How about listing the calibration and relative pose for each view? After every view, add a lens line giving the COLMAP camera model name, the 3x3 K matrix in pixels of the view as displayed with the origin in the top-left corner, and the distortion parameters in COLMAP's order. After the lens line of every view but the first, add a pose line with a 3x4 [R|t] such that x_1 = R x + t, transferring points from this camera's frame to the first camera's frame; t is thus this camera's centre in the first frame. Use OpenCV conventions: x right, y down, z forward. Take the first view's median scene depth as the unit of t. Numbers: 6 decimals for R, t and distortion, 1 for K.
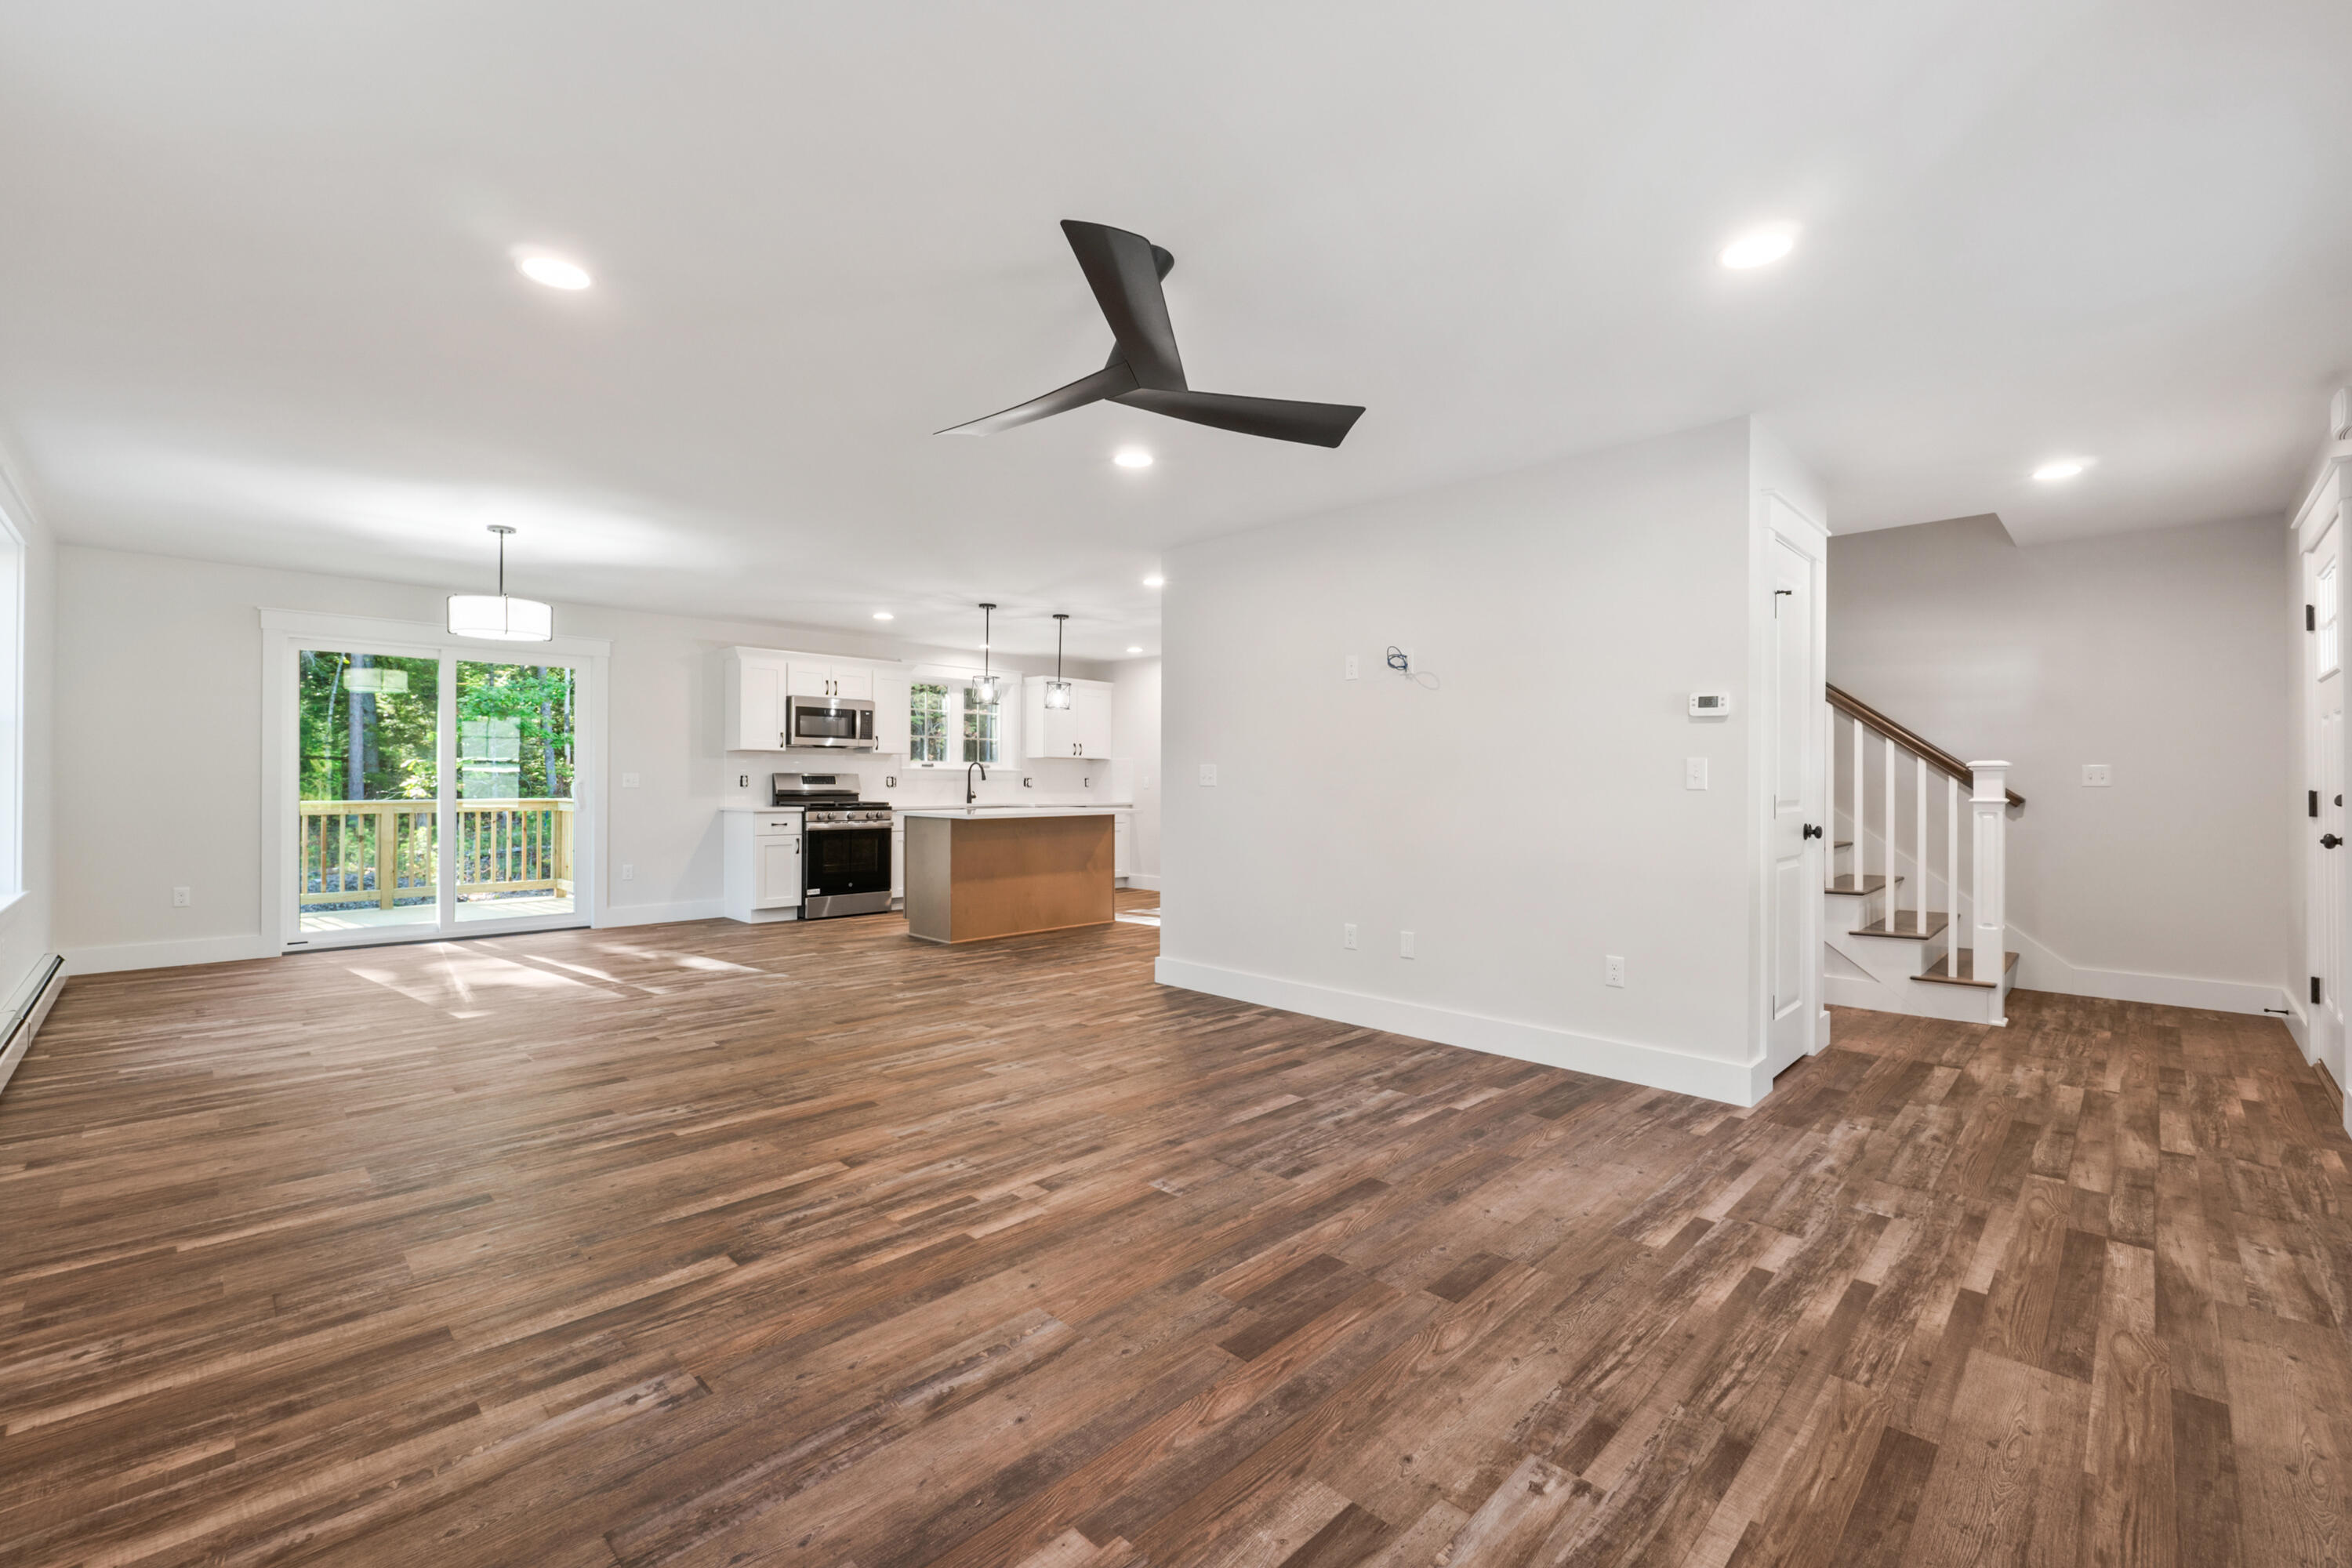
lens RADIAL K [[992.6, 0, 1179.9], [0, 992.6, 774.5], [0, 0, 1]] dist [-0.004039, -0.000811]
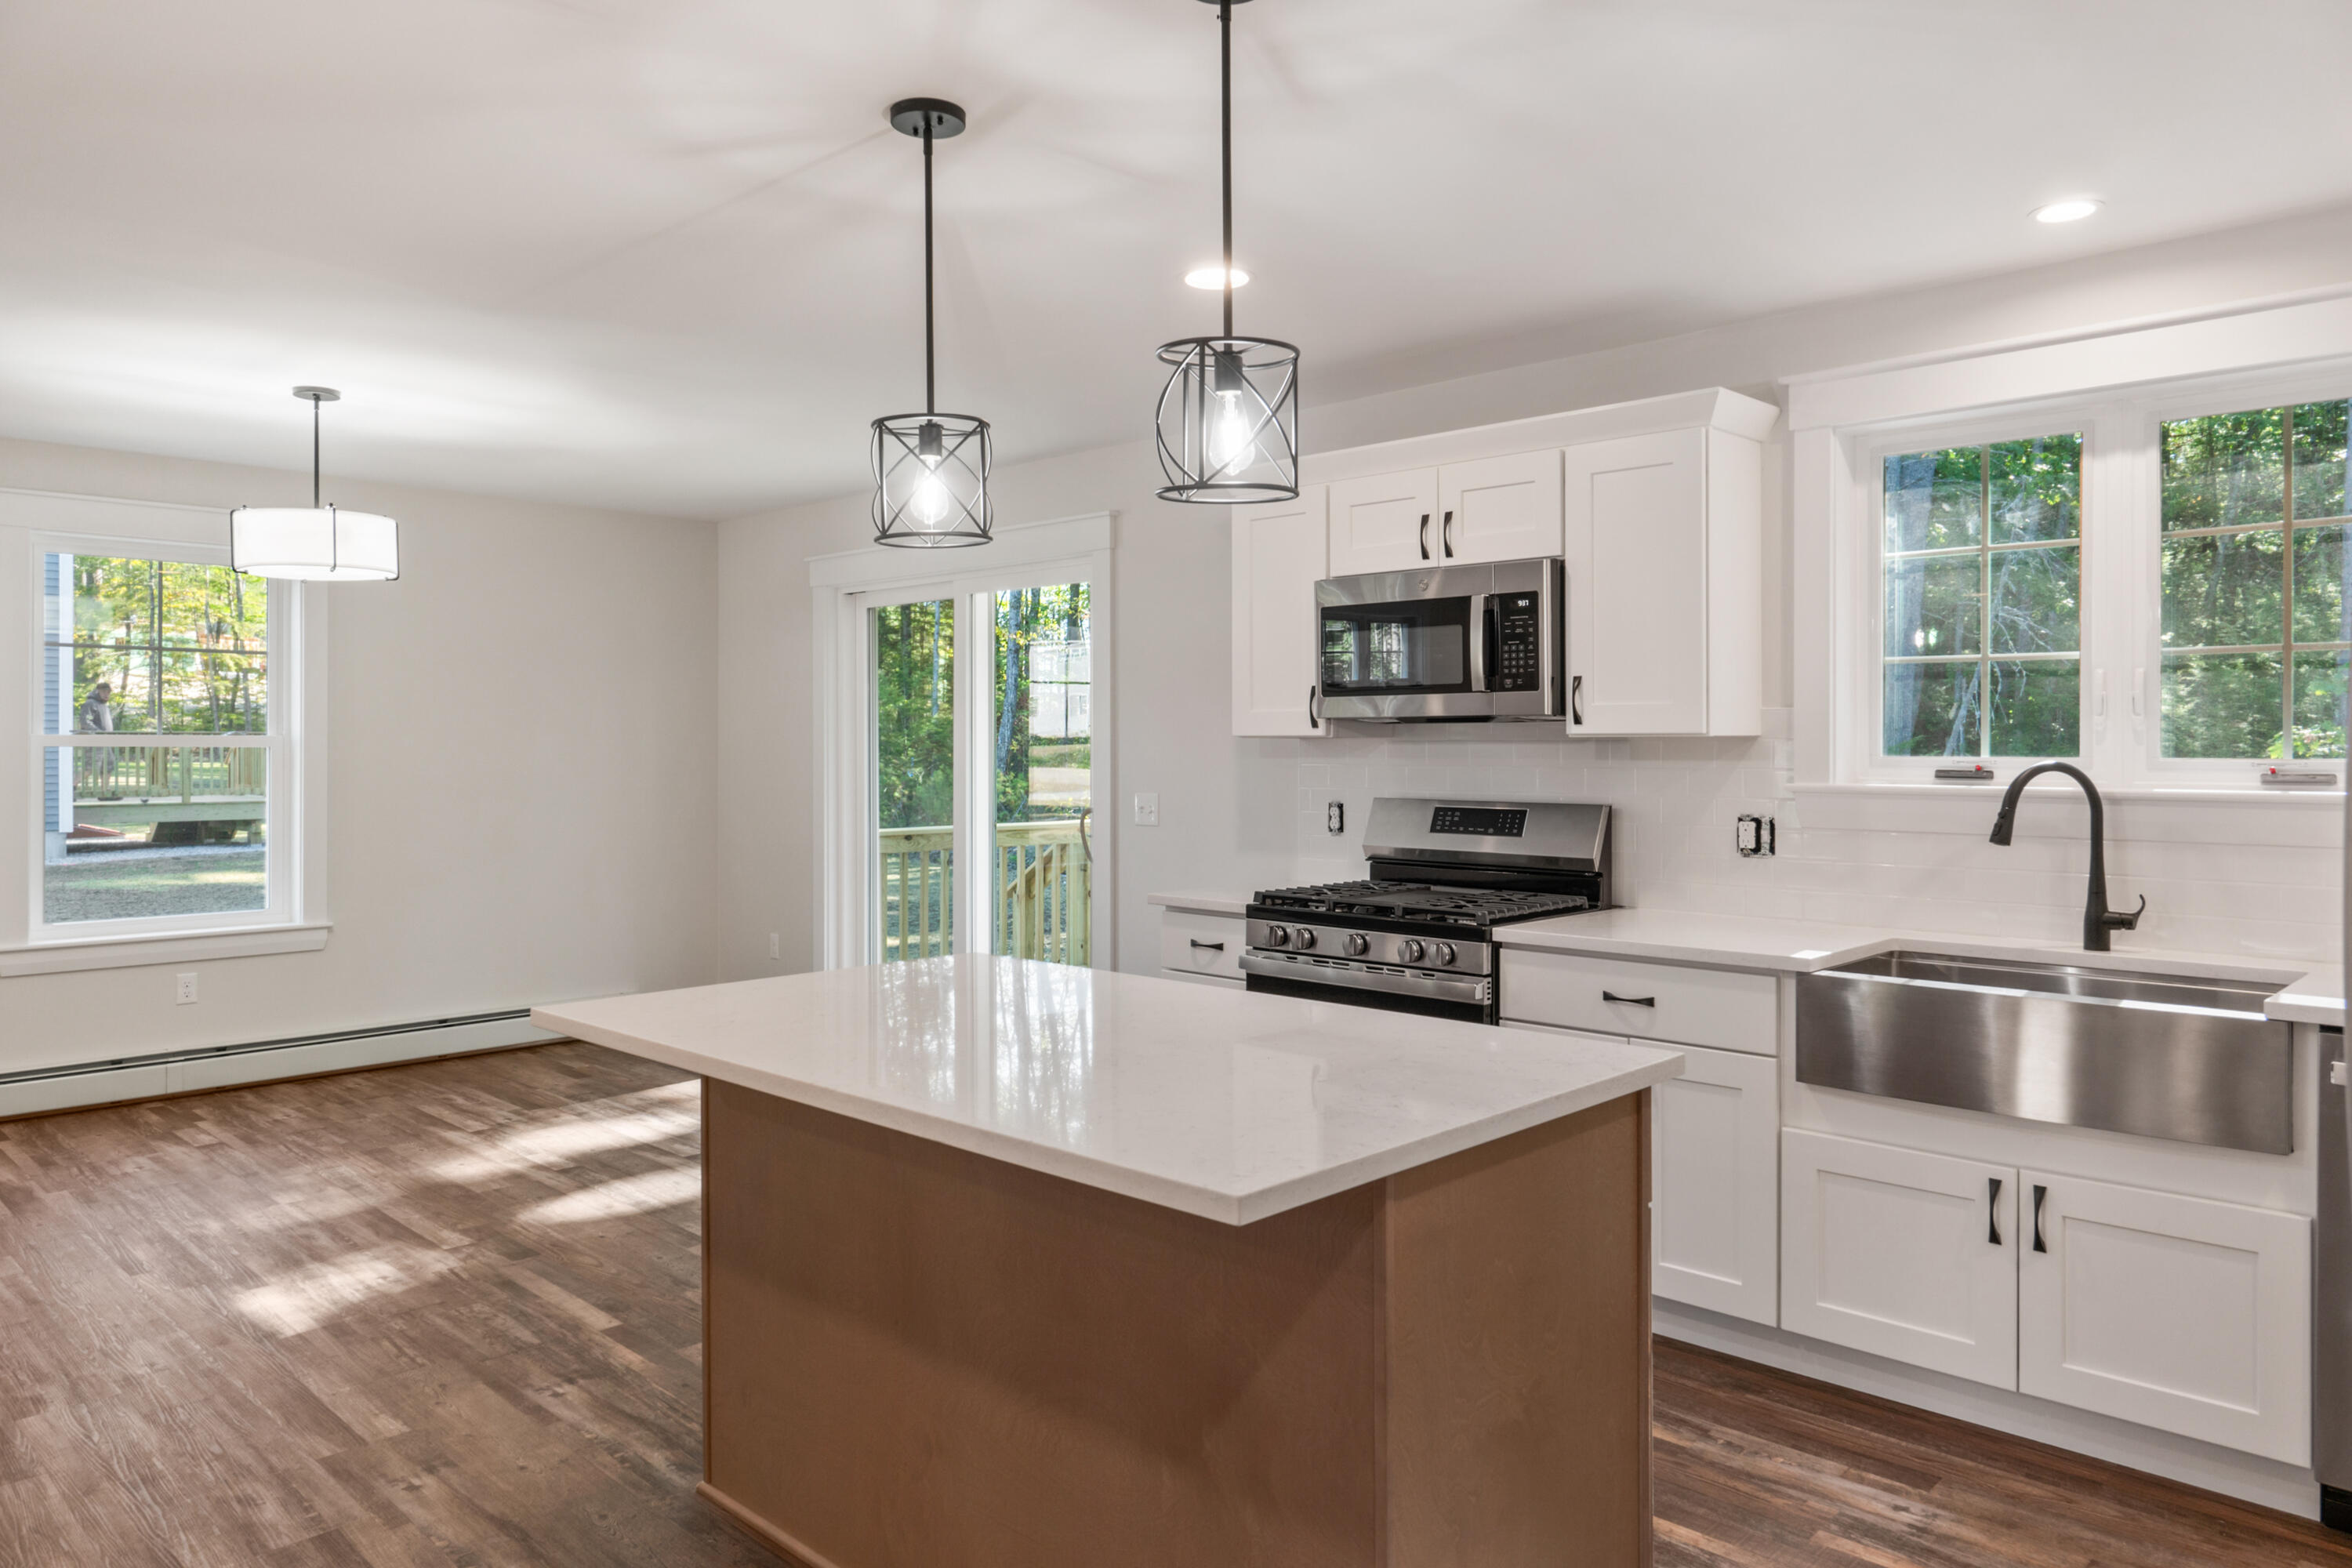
lens RADIAL K [[1541.4, 0, 1184.5], [0, 1541.4, 747.2], [0, 0, 1]] dist [-0.009988, 0.003654]
pose [[0.014820, -0.001083, -0.999890, 0.143608], [0.009110, 0.999958, -0.000948, -0.019787], [0.999849, -0.009095, 0.014829, 0.917225]]
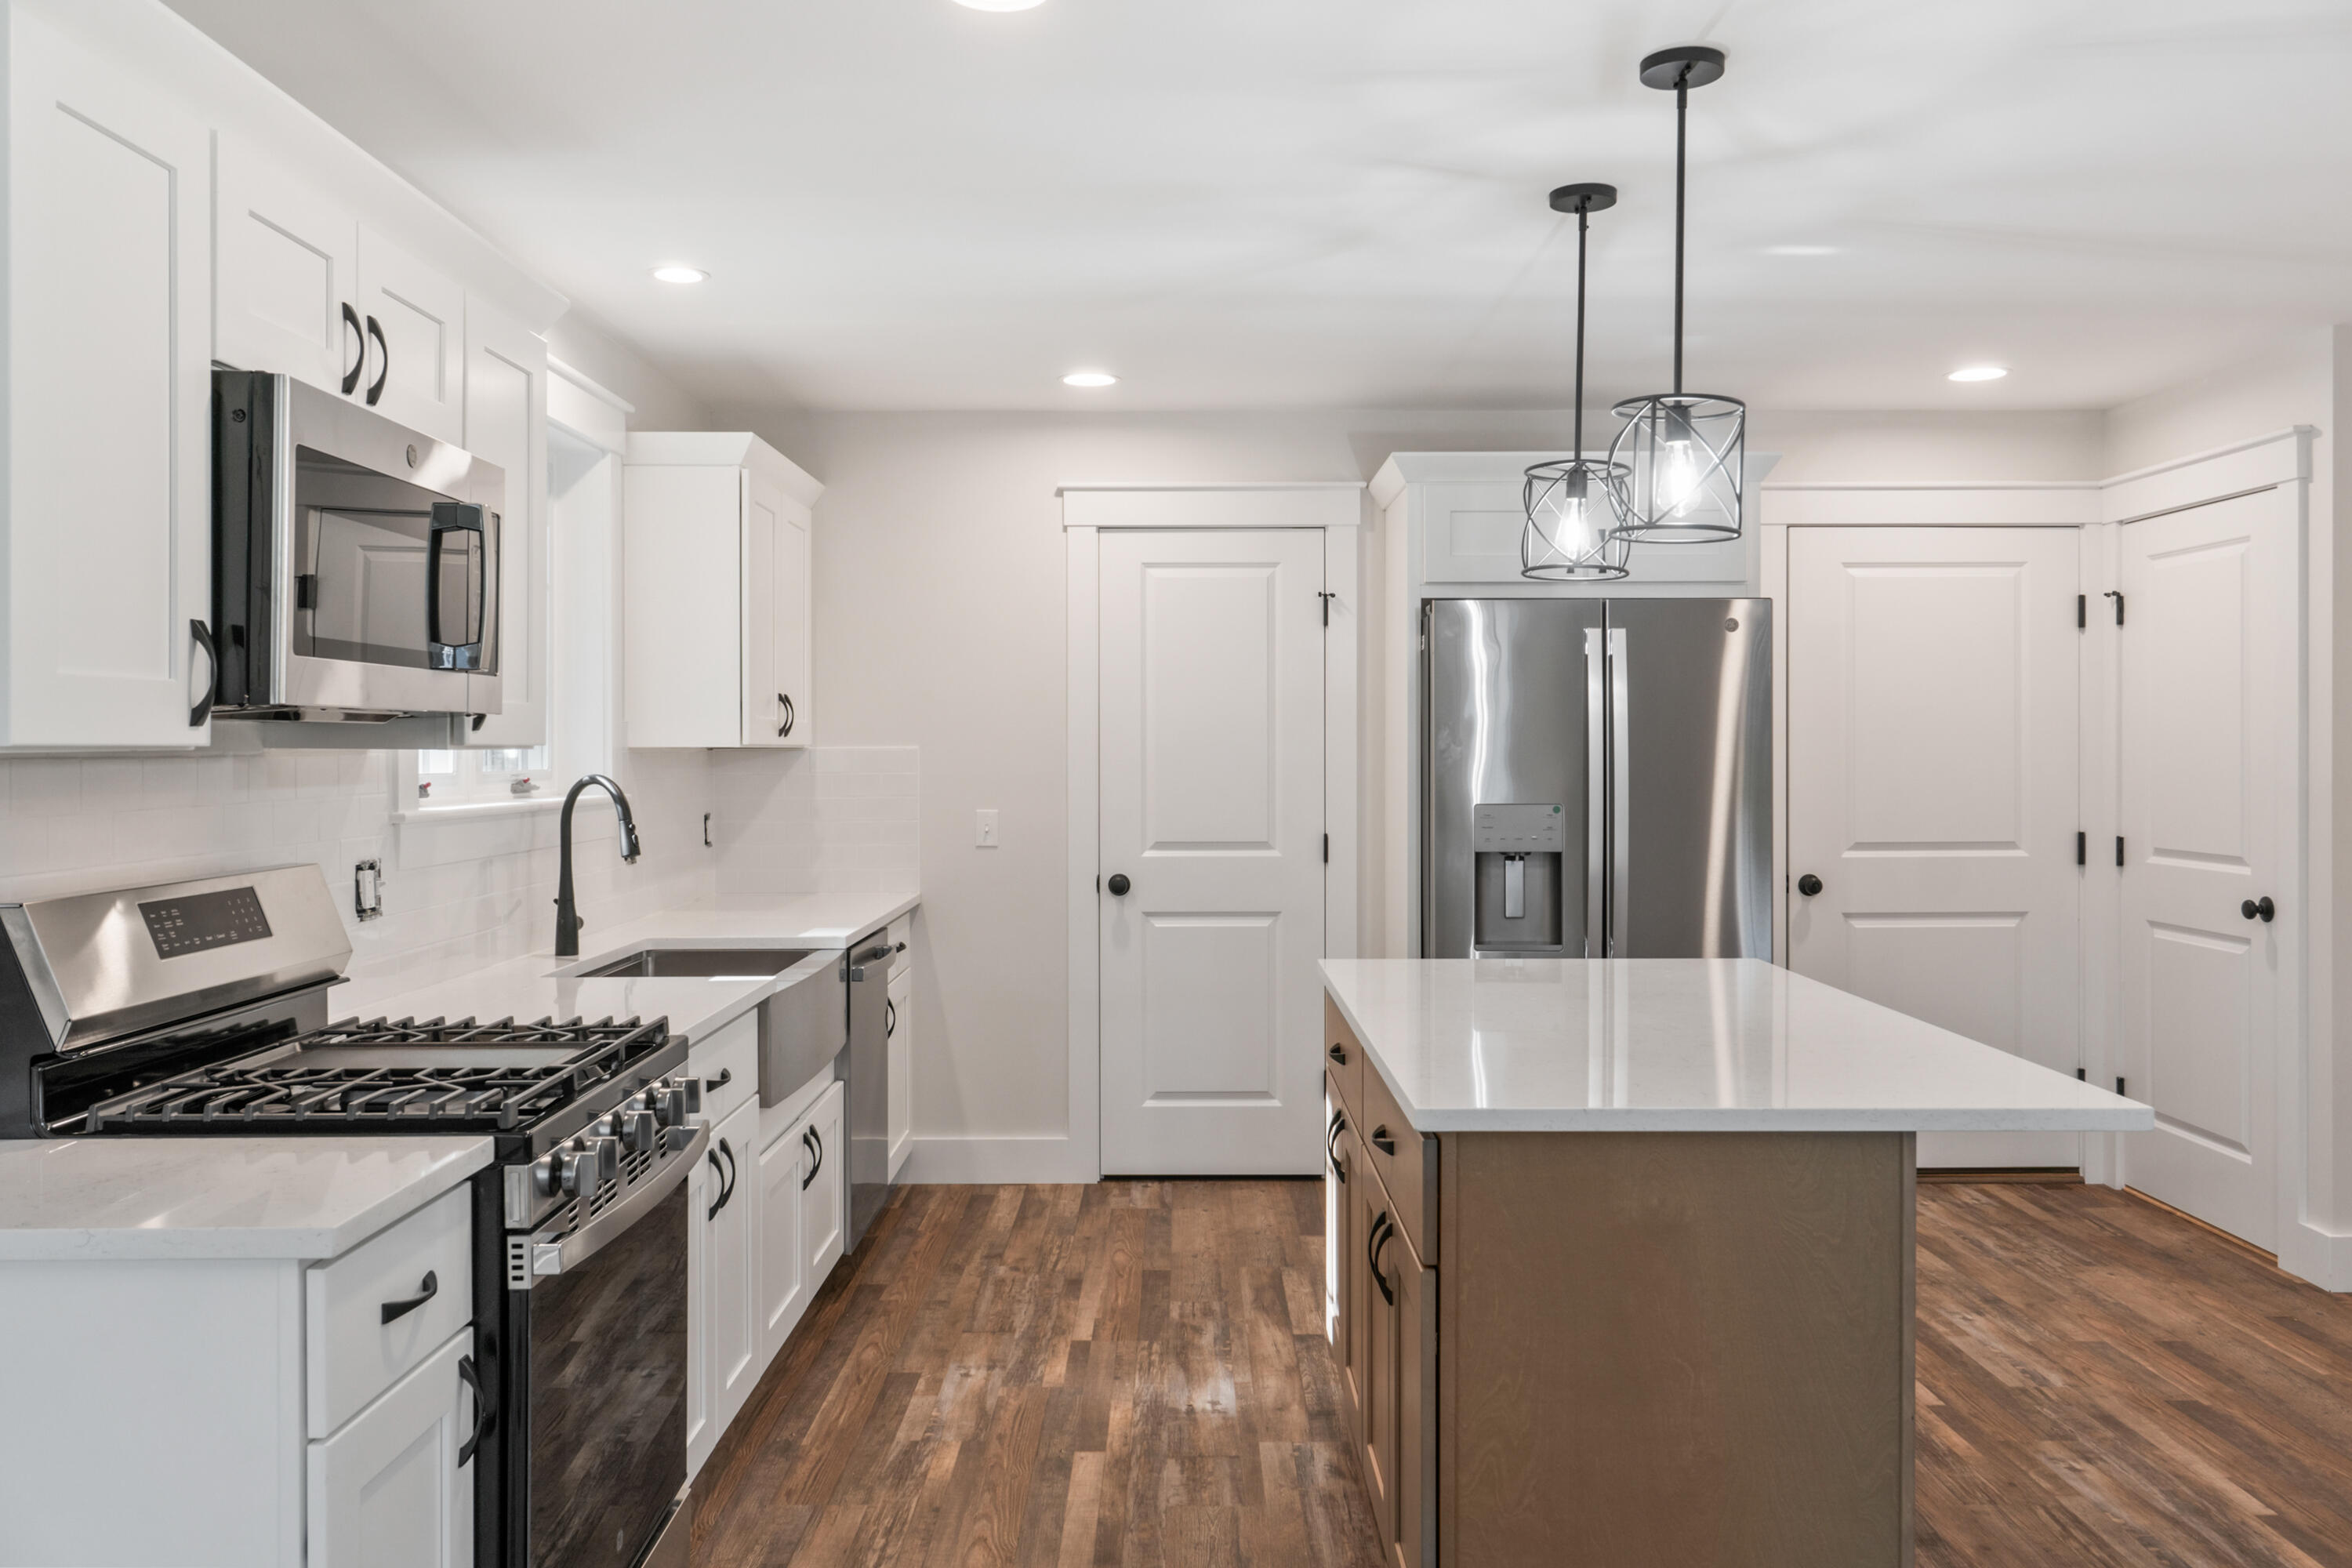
lens RADIAL K [[1812.7, 0, 1173.3], [0, 1812.7, 767.8], [0, 0, 1]] dist [0.002670, -0.001363]
pose [[0.712992, -0.012753, 0.701056, -0.468636], [-0.002278, 0.999787, 0.020504, -0.026276], [-0.701169, -0.016216, 0.712811, 0.699191]]
